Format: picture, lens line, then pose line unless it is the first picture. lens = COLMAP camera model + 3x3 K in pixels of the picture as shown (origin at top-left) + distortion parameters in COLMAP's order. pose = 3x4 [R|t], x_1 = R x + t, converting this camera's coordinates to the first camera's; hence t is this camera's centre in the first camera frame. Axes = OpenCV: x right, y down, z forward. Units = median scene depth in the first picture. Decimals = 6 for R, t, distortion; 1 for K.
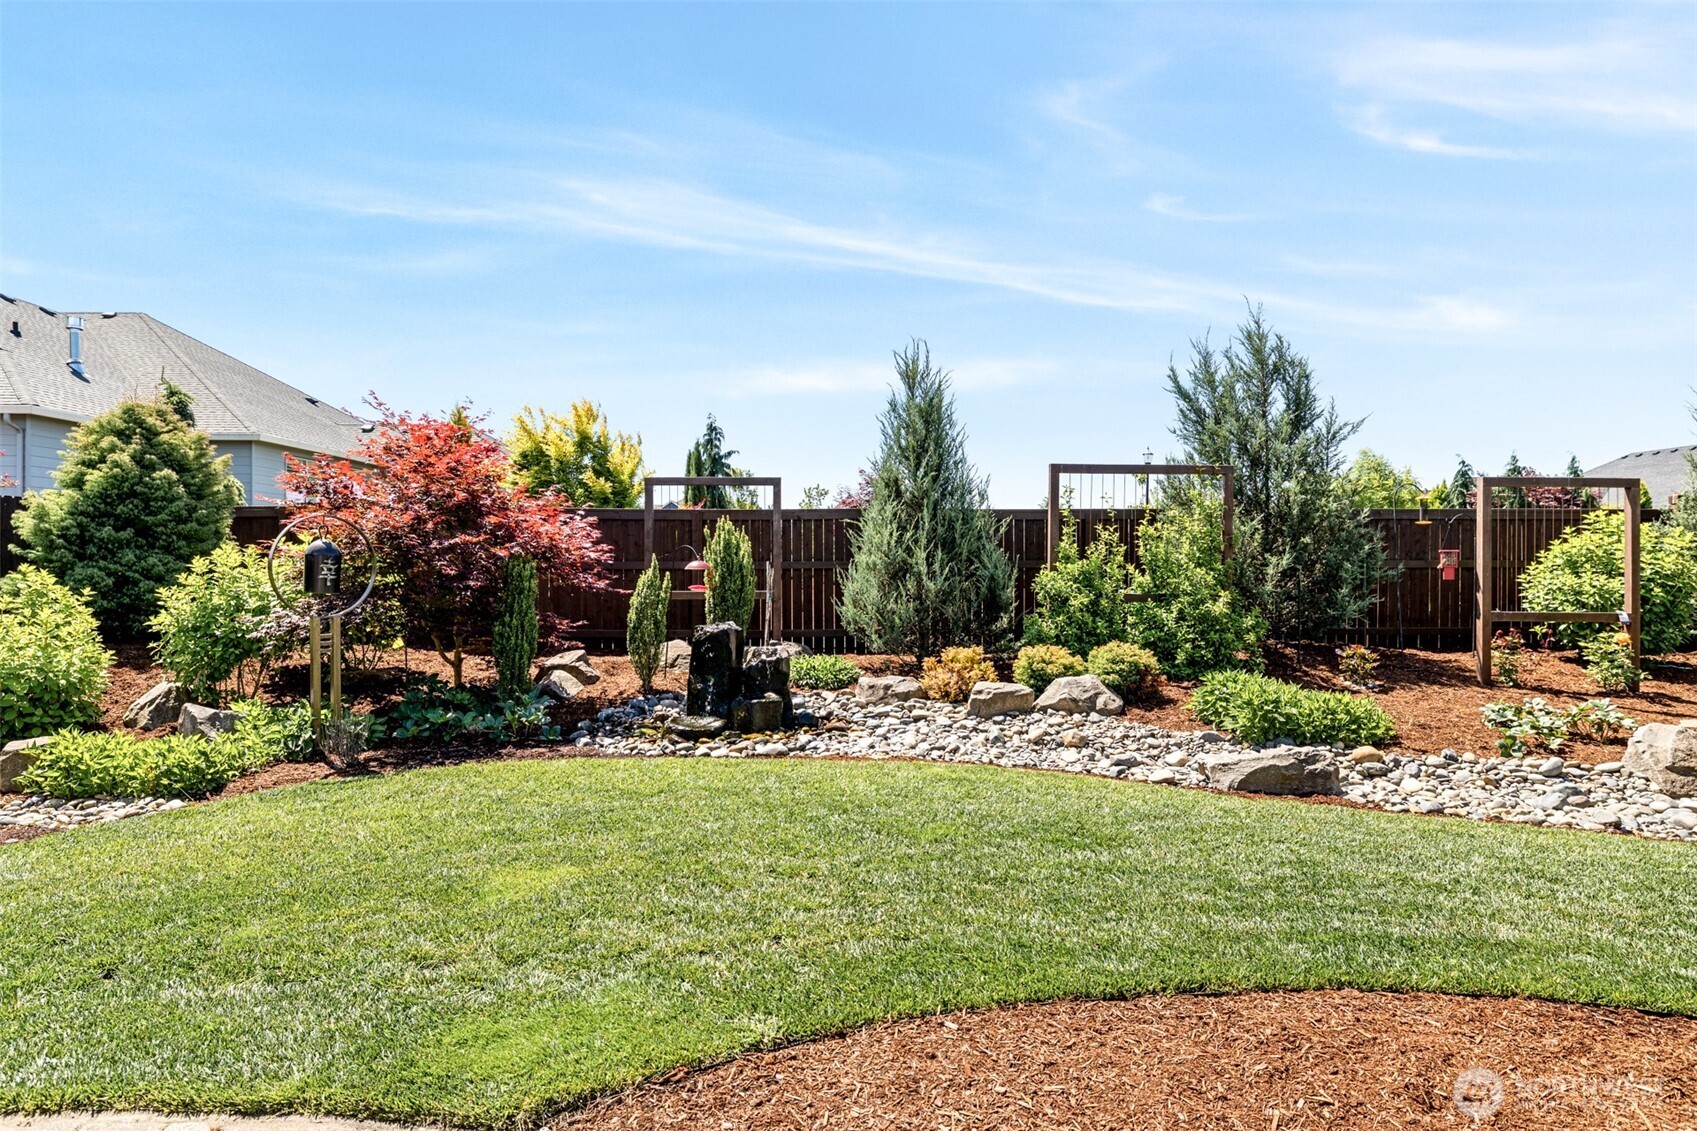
lens RADIAL K [[1001.7, 0, 860.2], [0, 1001.7, 559.9], [0, 0, 1]] dist [0.010284, -0.007732]
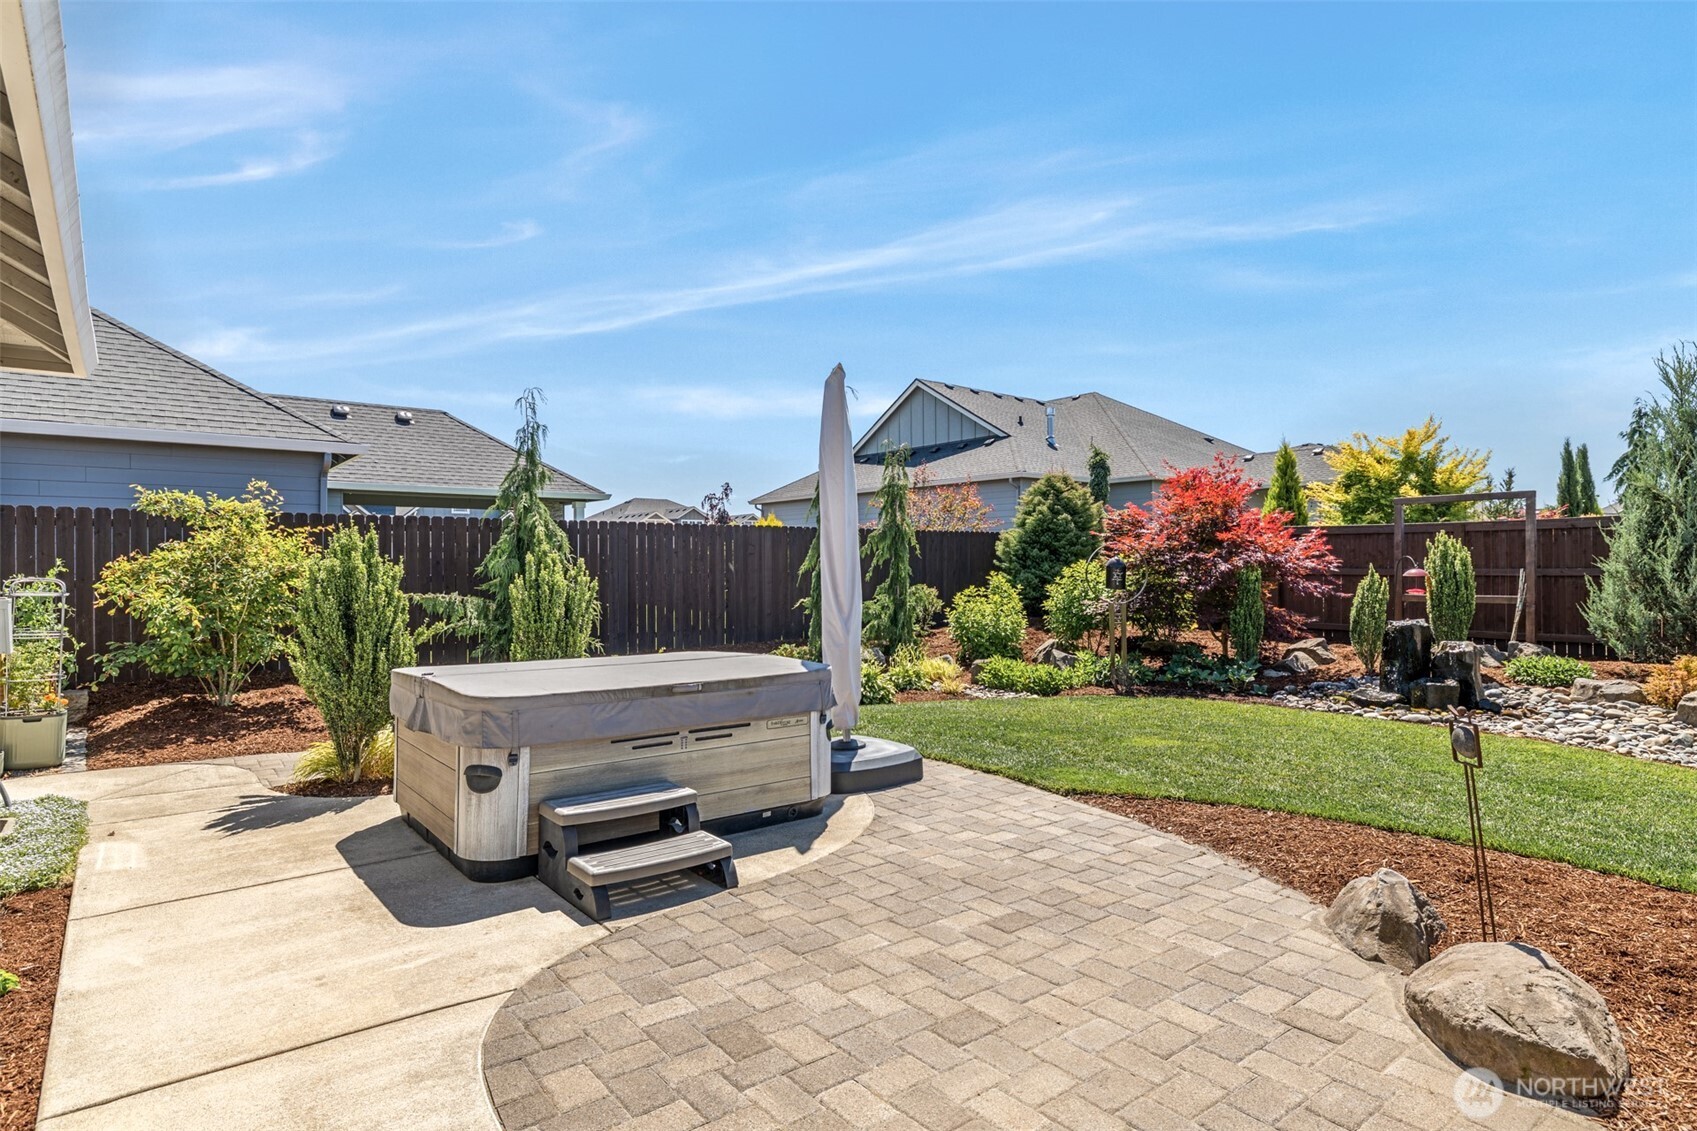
lens RADIAL K [[918.9, 0, 837.0], [0, 918.9, 569.7], [0, 0, 1]] dist [0.012347, 0.000336]
pose [[0.602563, 0.000640, -0.798071, 0.325772], [0.003979, 0.999985, 0.003806, -0.005758], [0.798061, -0.005469, 0.602551, -0.238303]]
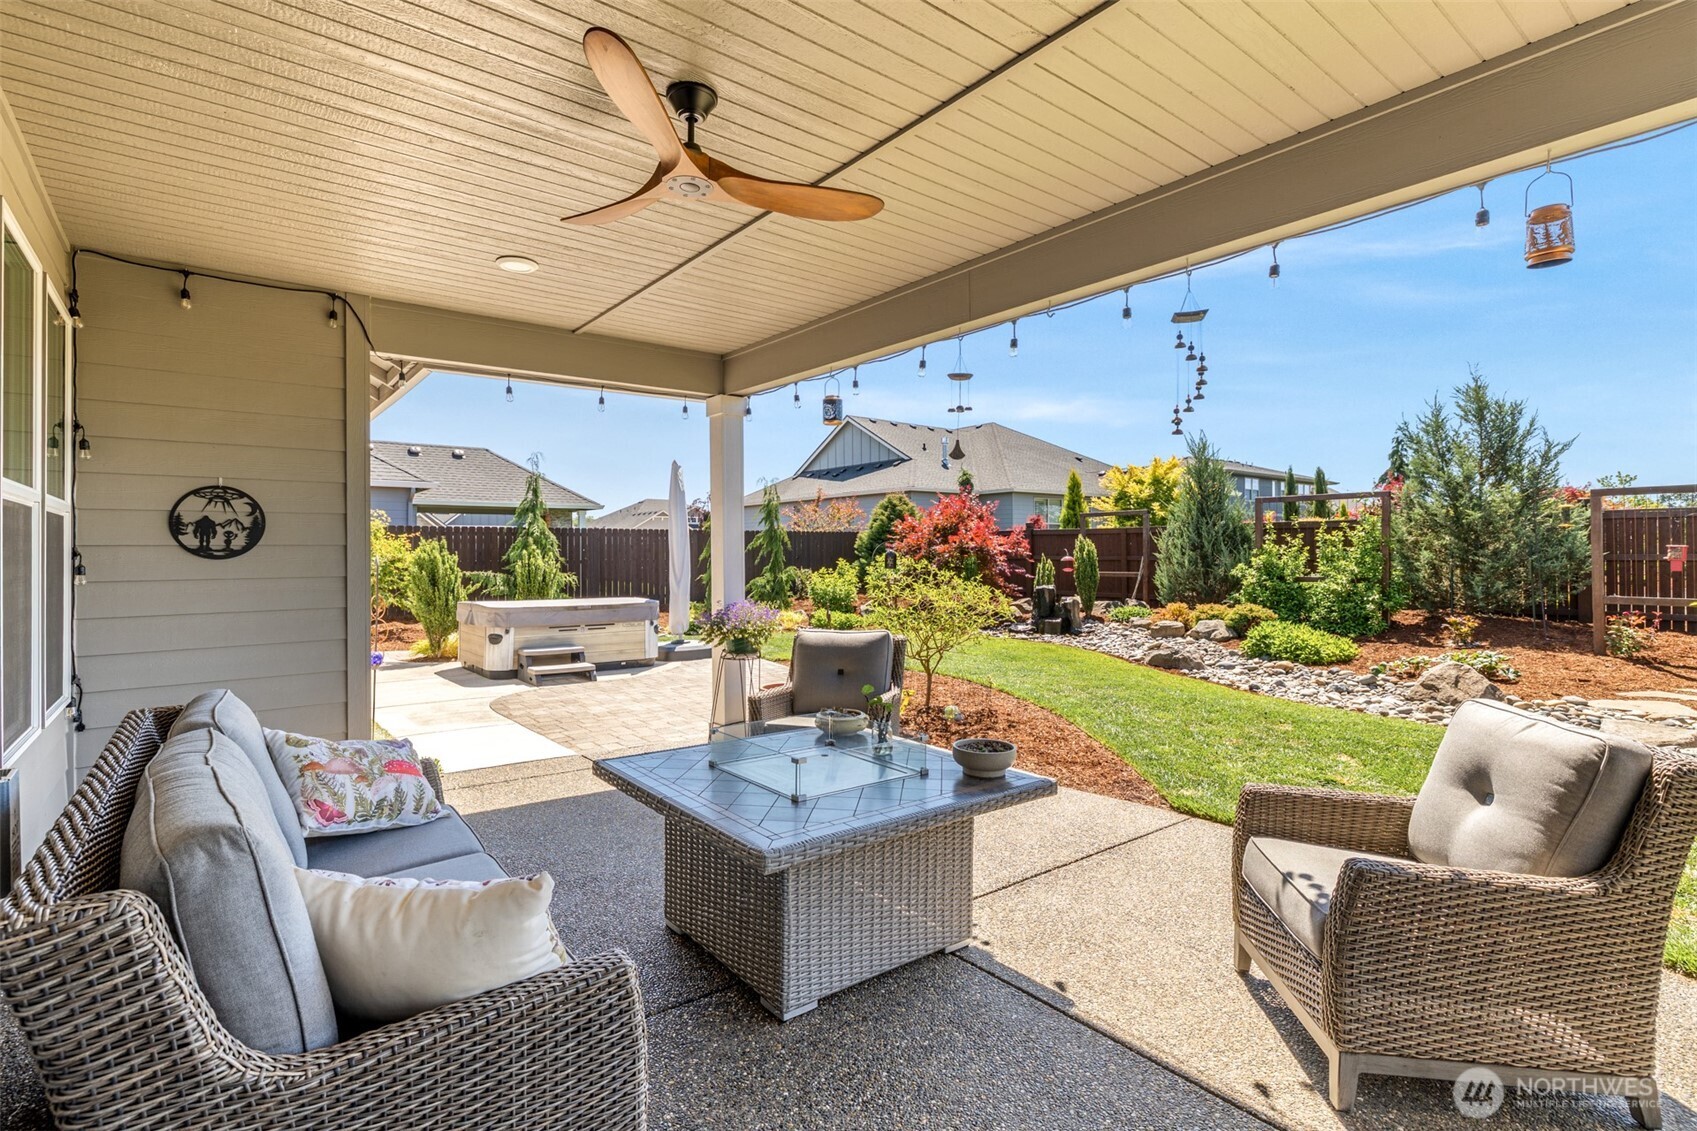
lens RADIAL K [[812.9, 0, 874.3], [0, 812.9, 558.8], [0, 0, 1]] dist [0.002469, 0.000942]
pose [[0.631407, 0.000314, -0.775452, 0.968021], [0.005778, 0.999970, 0.005110, -0.005158], [0.775430, -0.007706, 0.631386, -0.383141]]
